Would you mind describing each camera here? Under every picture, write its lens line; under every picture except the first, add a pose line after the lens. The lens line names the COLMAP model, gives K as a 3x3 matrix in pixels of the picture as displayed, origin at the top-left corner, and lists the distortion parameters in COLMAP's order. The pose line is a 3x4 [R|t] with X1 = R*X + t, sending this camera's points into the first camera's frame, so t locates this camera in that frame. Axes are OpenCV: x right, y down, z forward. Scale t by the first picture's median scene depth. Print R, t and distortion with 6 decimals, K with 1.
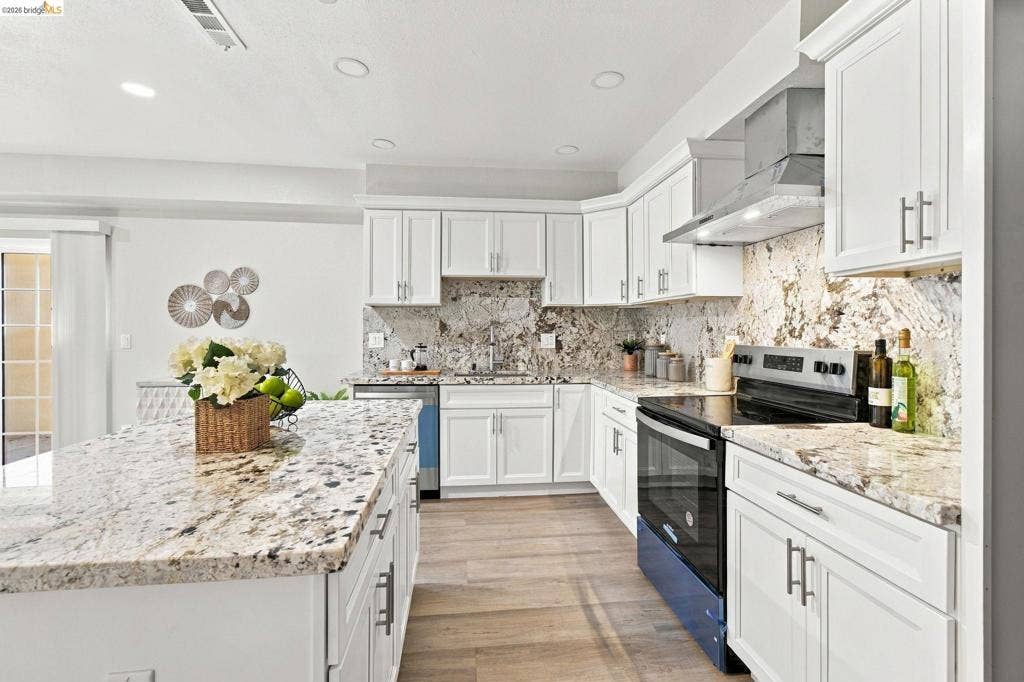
lens RADIAL K [[470.1, 0, 525.7], [0, 470.1, 333.5], [0, 0, 1]] dist [0.001419, 0.001379]
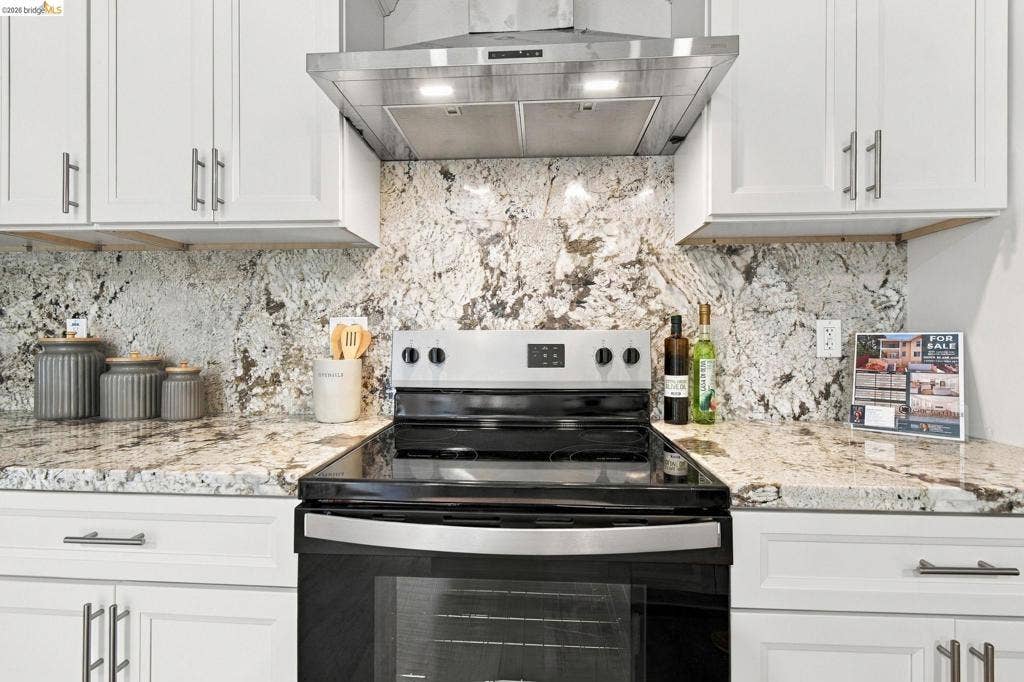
lens RADIAL K [[450.4, 0, 509.8], [0, 450.4, 341.6], [0, 0, 1]] dist [-0.005615, 0.002448]
pose [[0.201467, -0.007819, 0.979464, -0.031846], [0.006744, 0.999956, 0.006595, 0.024977], [-0.979472, 0.005277, 0.201510, 0.550537]]
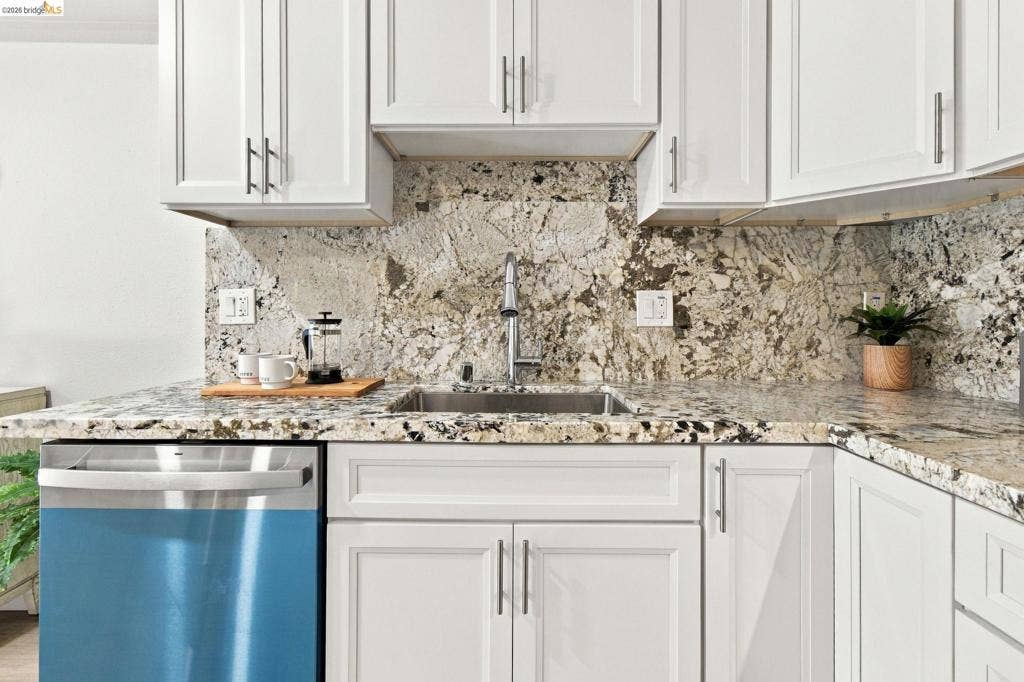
lens RADIAL K [[470.1, 0, 516.6], [0, 470.1, 310.5], [0, 0, 1]] dist [0.001419, 0.001379]
pose [[0.990462, -0.002659, -0.137761, -0.016461], [0.000734, 0.999901, -0.014026, 0.026792], [0.137785, 0.013791, 0.990366, 0.678282]]
